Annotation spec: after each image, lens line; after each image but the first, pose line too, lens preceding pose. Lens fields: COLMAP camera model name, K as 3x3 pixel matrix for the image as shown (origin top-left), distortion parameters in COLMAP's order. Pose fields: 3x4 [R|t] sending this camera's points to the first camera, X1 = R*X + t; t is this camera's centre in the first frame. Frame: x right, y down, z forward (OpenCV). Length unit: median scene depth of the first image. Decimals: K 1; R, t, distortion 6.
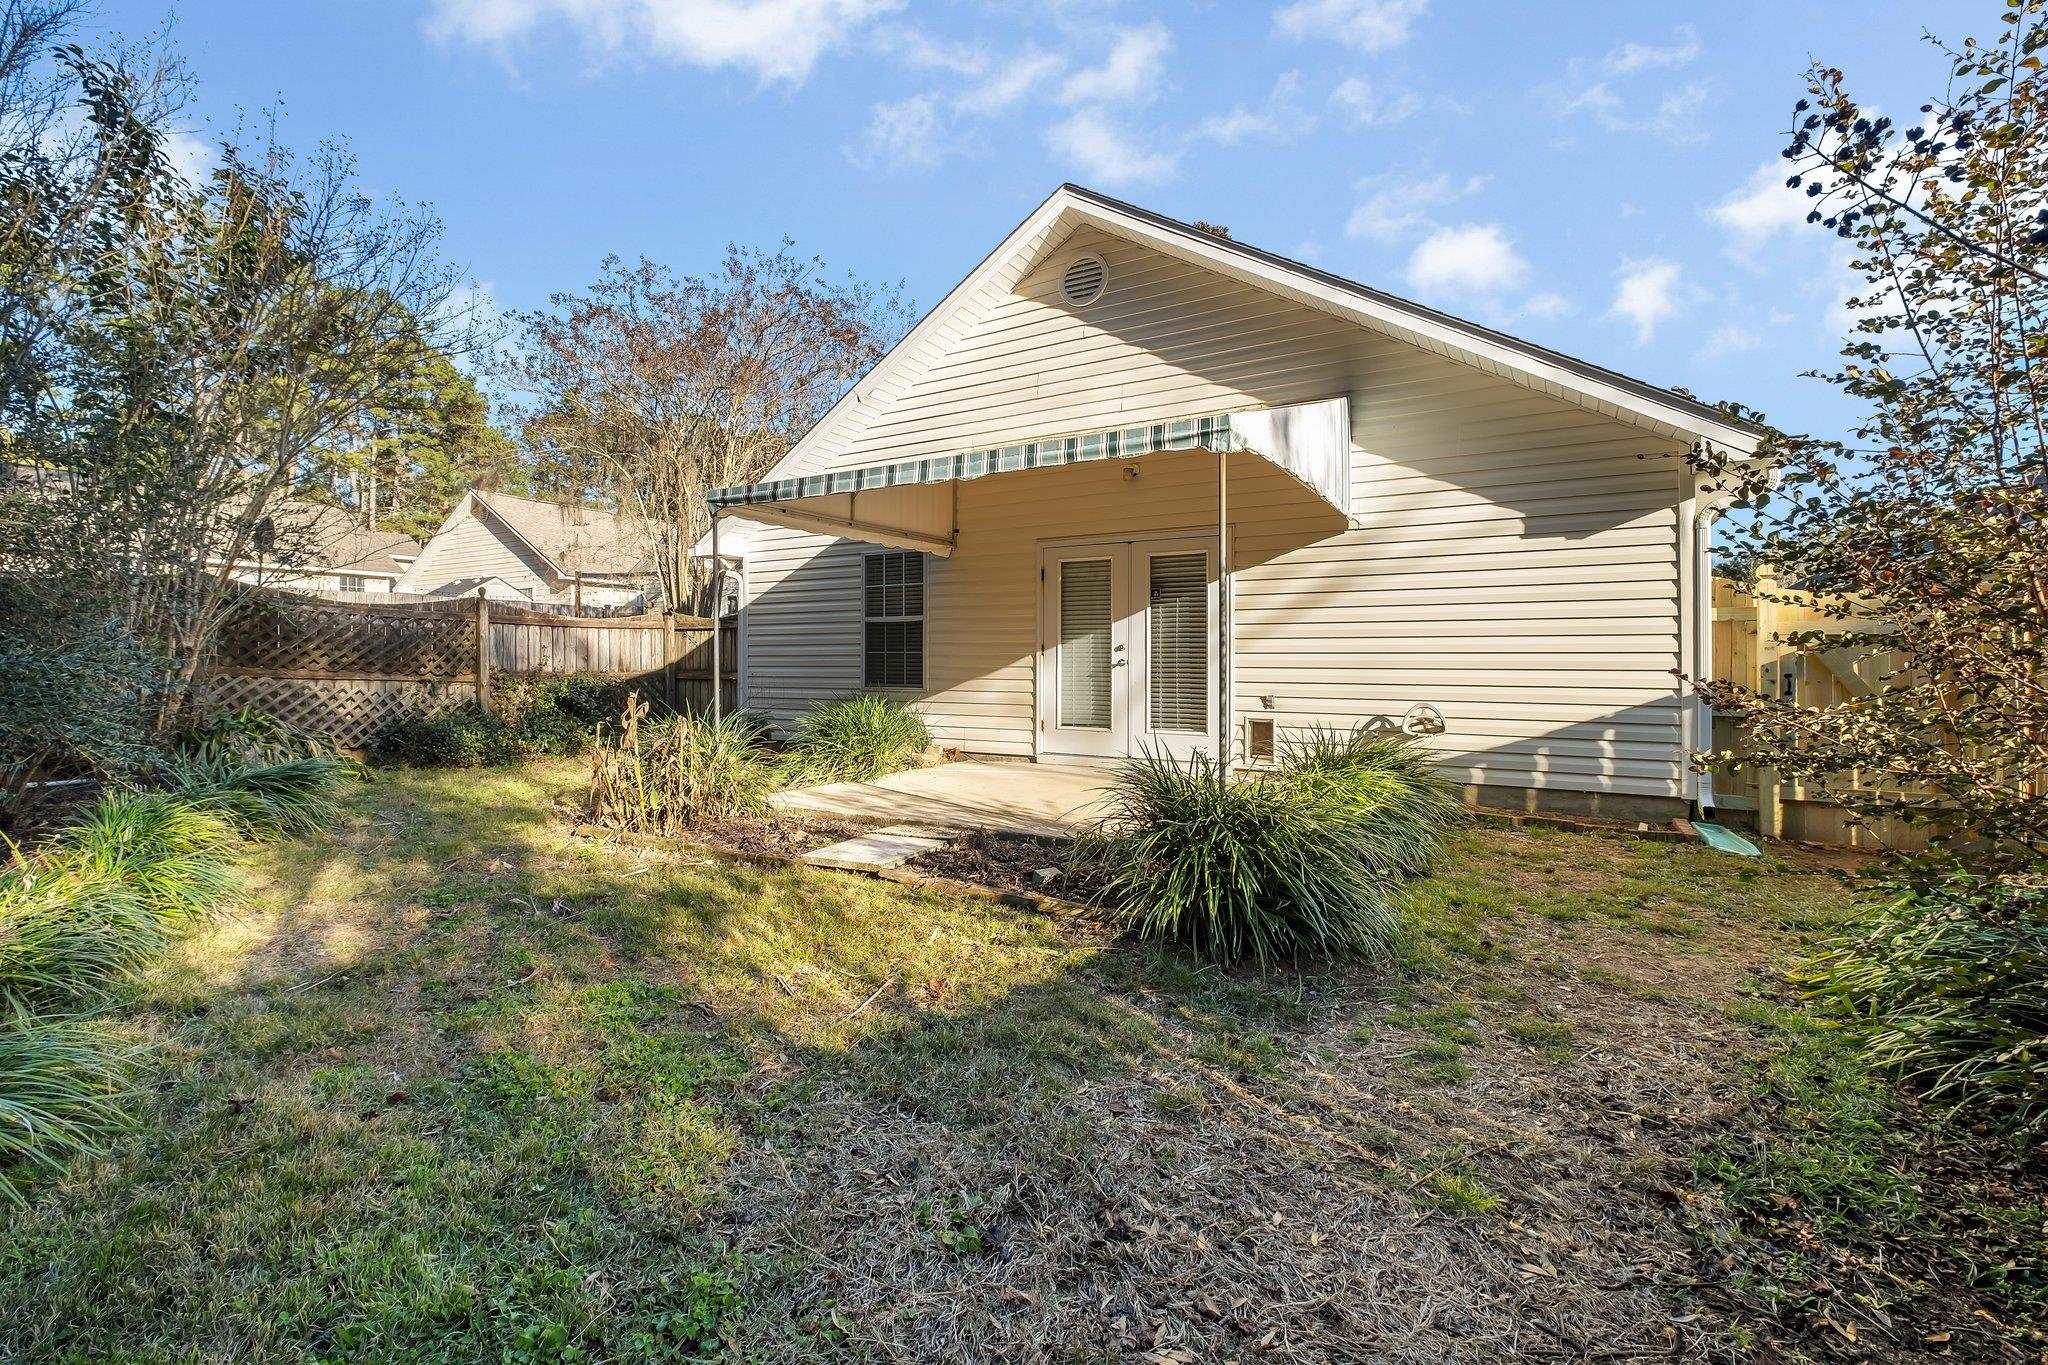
lens RADIAL K [[895.2, 0, 1025.8], [0, 895.2, 658.8], [0, 0, 1]] dist [-0.003123, 0.000176]
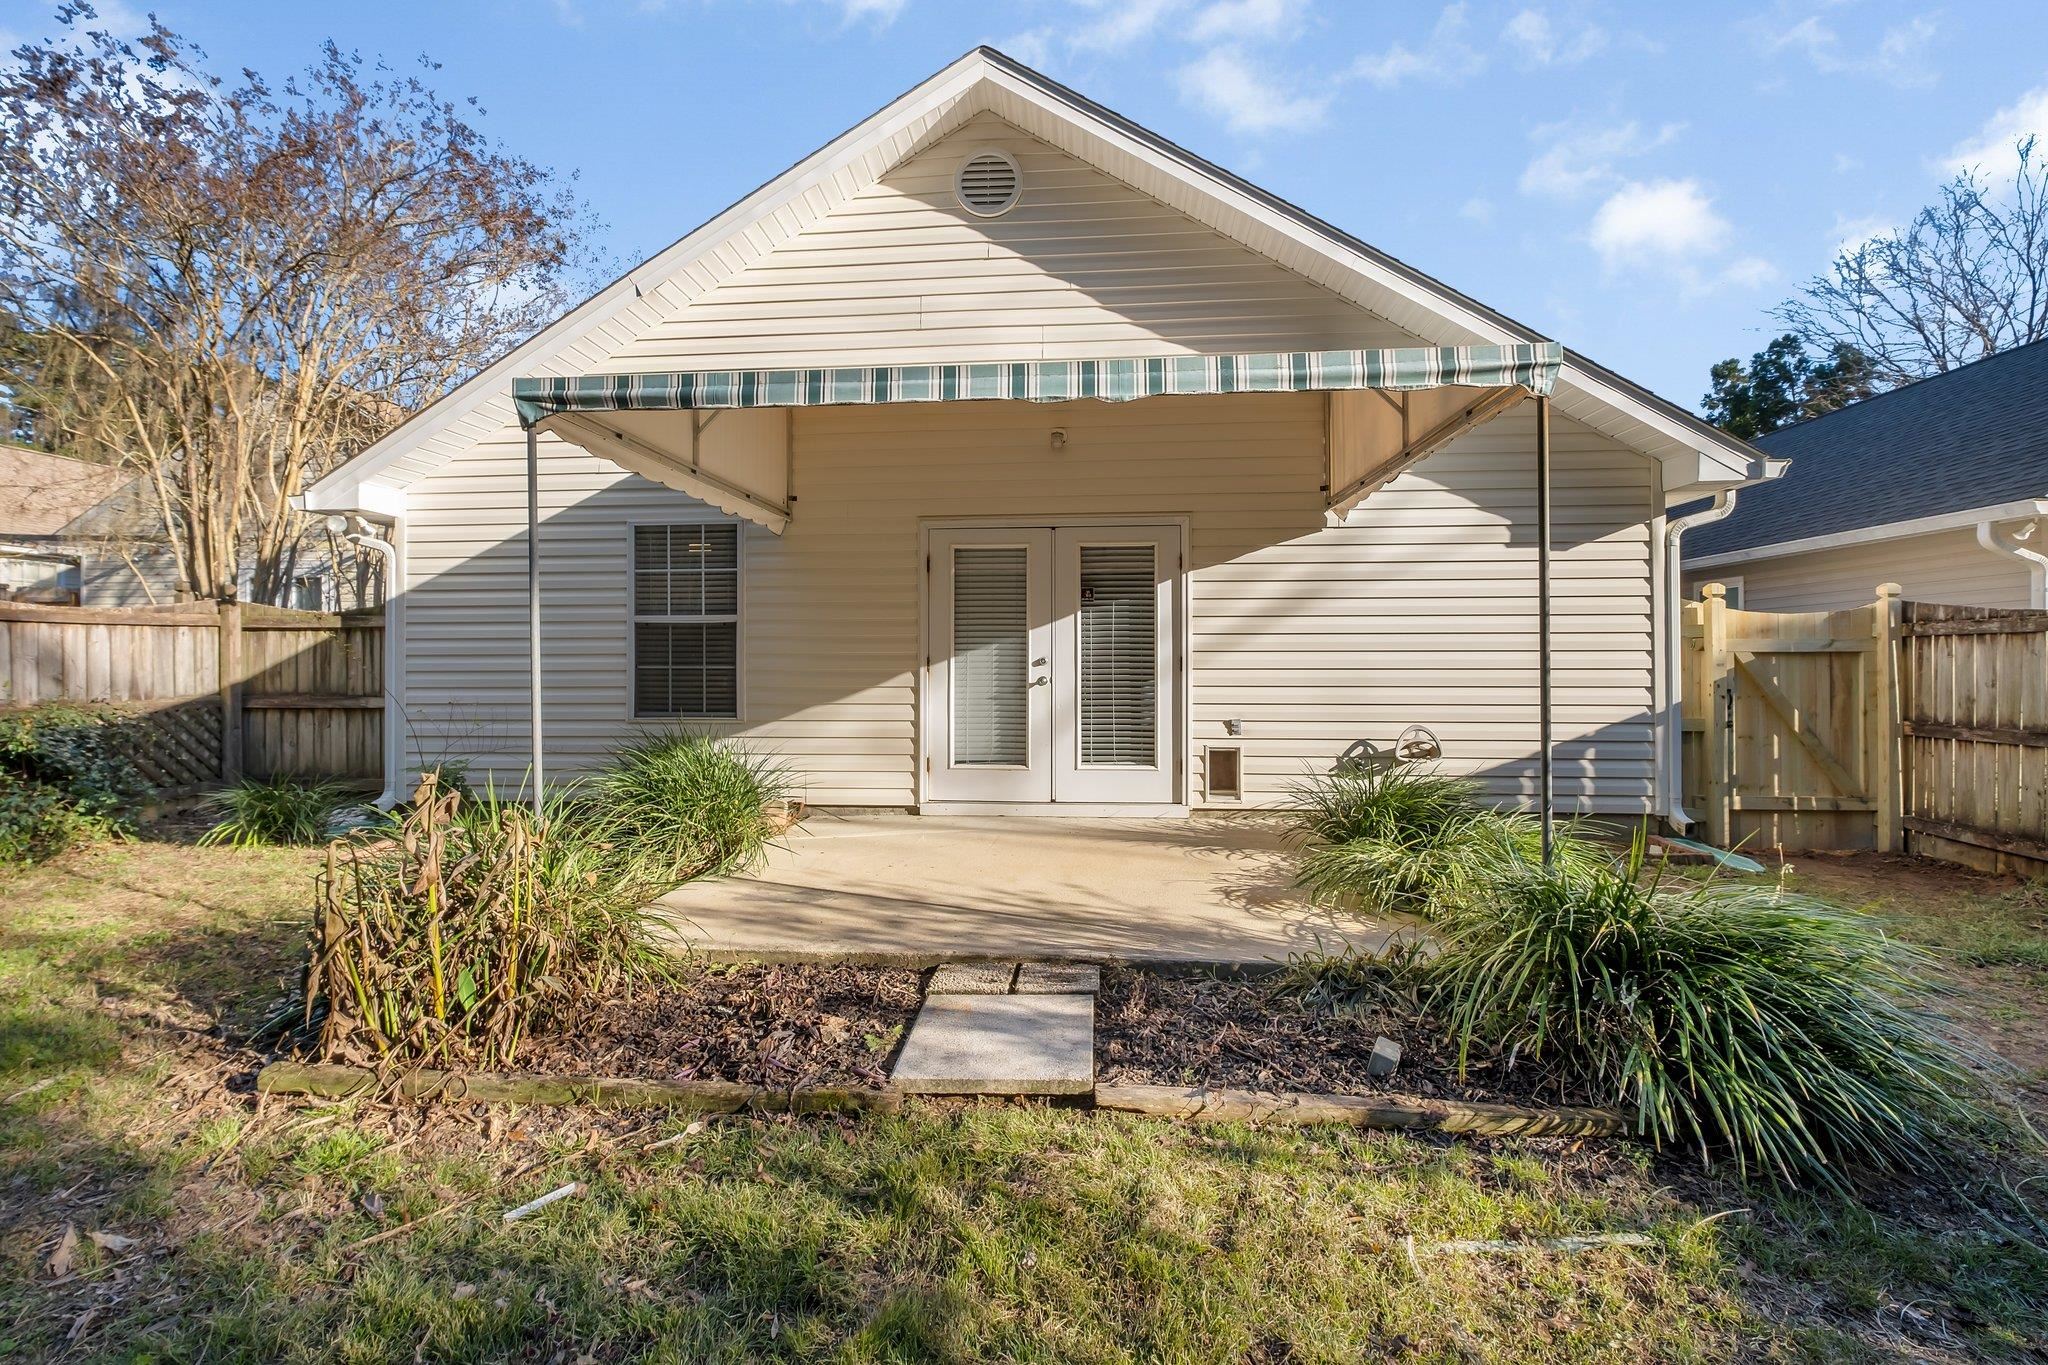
lens RADIAL K [[895.2, 0, 1025.8], [0, 895.2, 658.8], [0, 0, 1]] dist [-0.003123, 0.000176]
pose [[0.899490, -0.001916, 0.436937, -0.252833], [0.002526, 0.999996, -0.000816, -0.014625], [-0.436934, 0.001838, 0.899492, 0.307878]]
